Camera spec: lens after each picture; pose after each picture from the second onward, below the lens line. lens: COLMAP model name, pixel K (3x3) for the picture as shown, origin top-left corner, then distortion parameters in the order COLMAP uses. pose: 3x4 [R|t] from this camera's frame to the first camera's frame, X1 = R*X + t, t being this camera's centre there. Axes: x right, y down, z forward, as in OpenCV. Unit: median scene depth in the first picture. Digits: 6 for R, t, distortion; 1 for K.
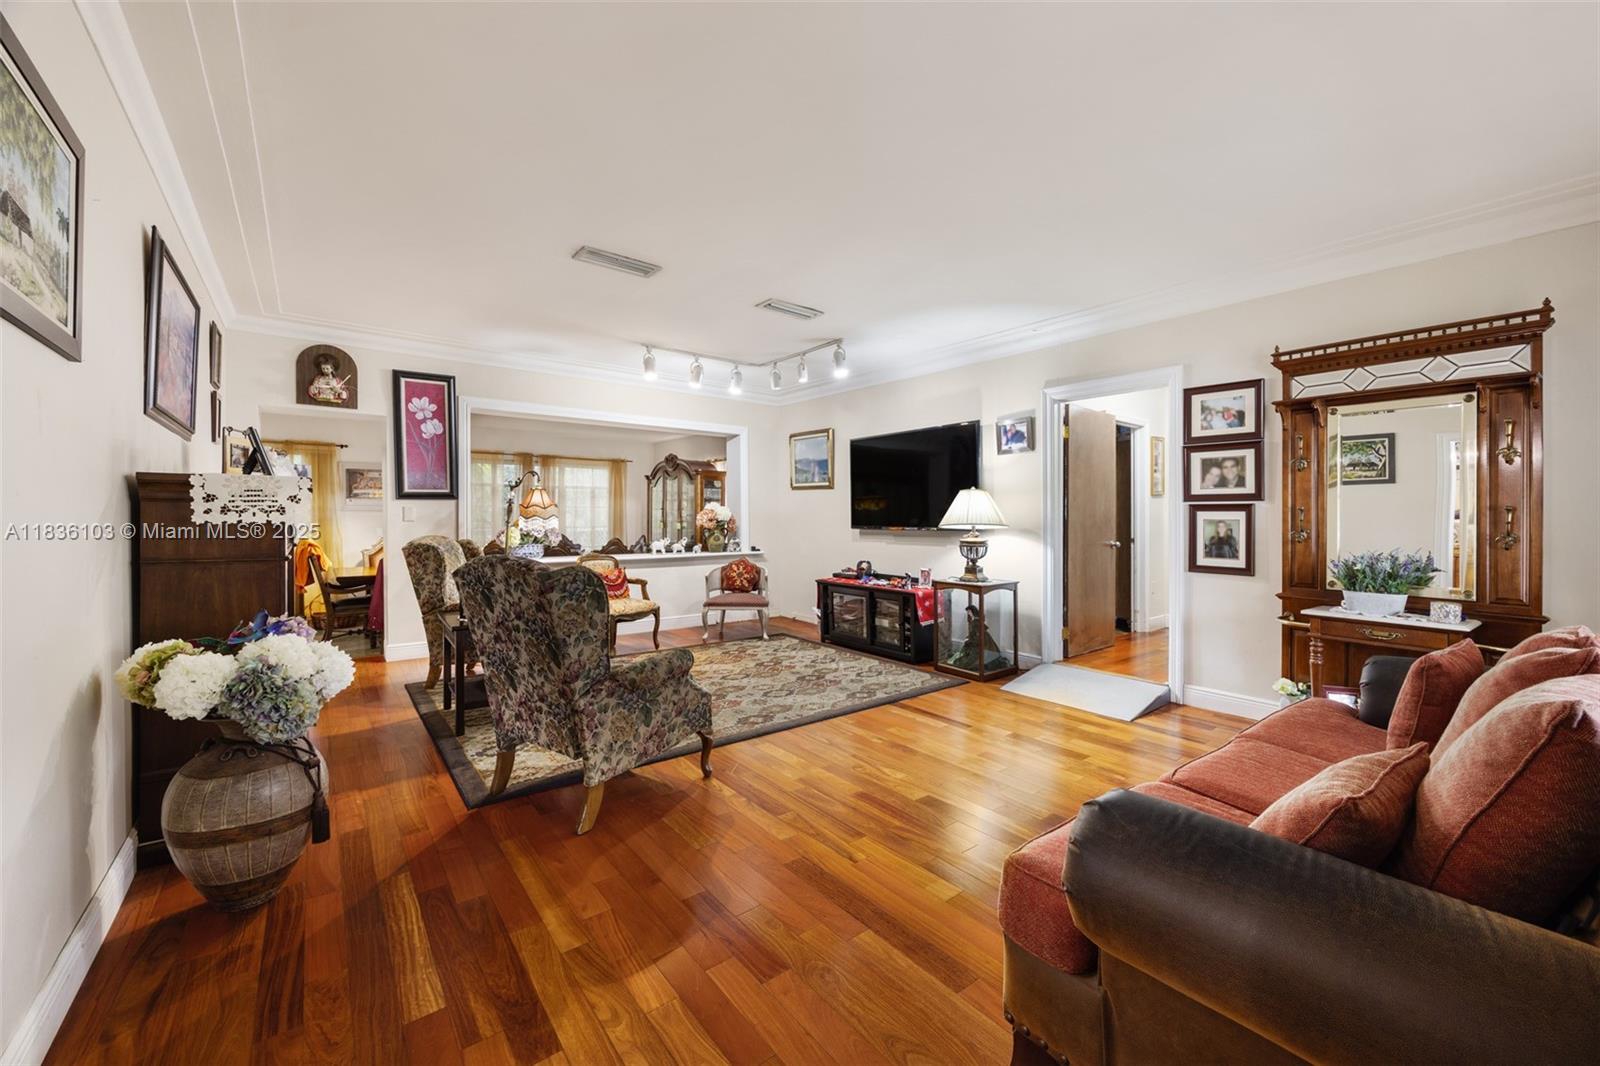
lens RADIAL K [[626.3, 0, 797.8], [0, 626.3, 497.5], [0, 0, 1]] dist [-0.002146, -0.000113]
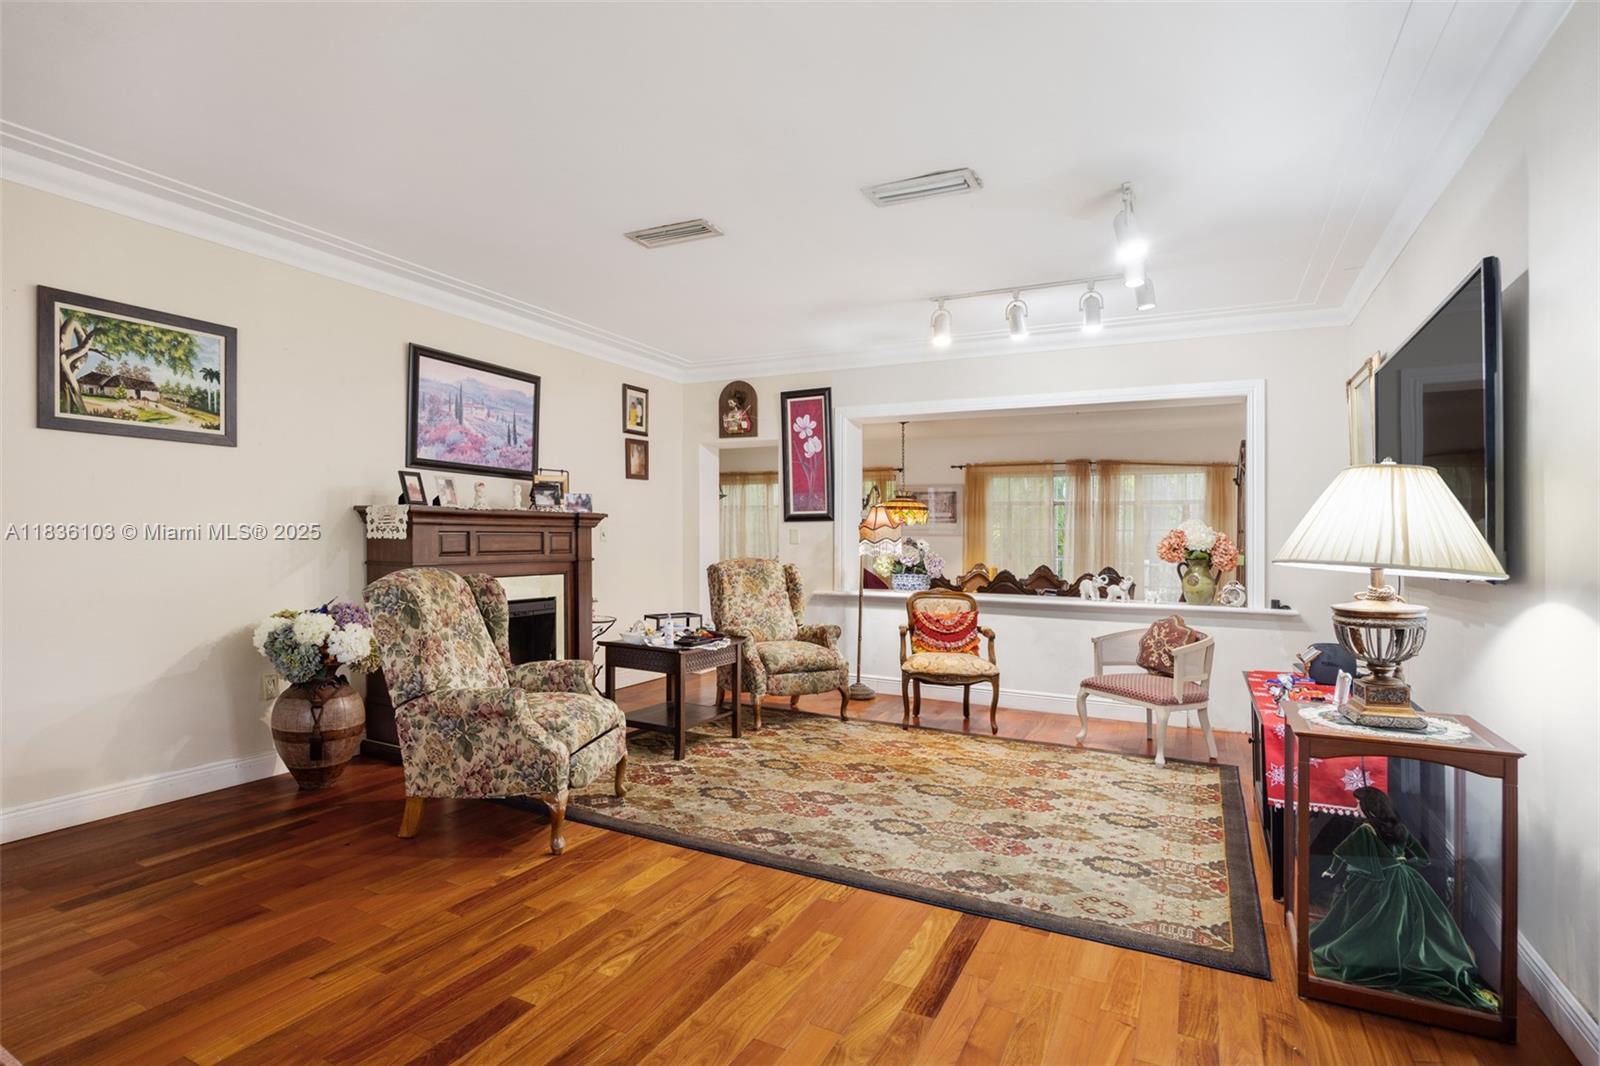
lens RADIAL K [[796.8, 0, 800.0], [0, 796.8, 533.0], [0, 0, 1]] dist [-0.009792, -0.000688]
pose [[0.423207, -0.003207, -0.906027, 0.667941], [0.016068, 0.999863, 0.003966, 0.021066], [0.905890, -0.016236, 0.423201, 0.616917]]
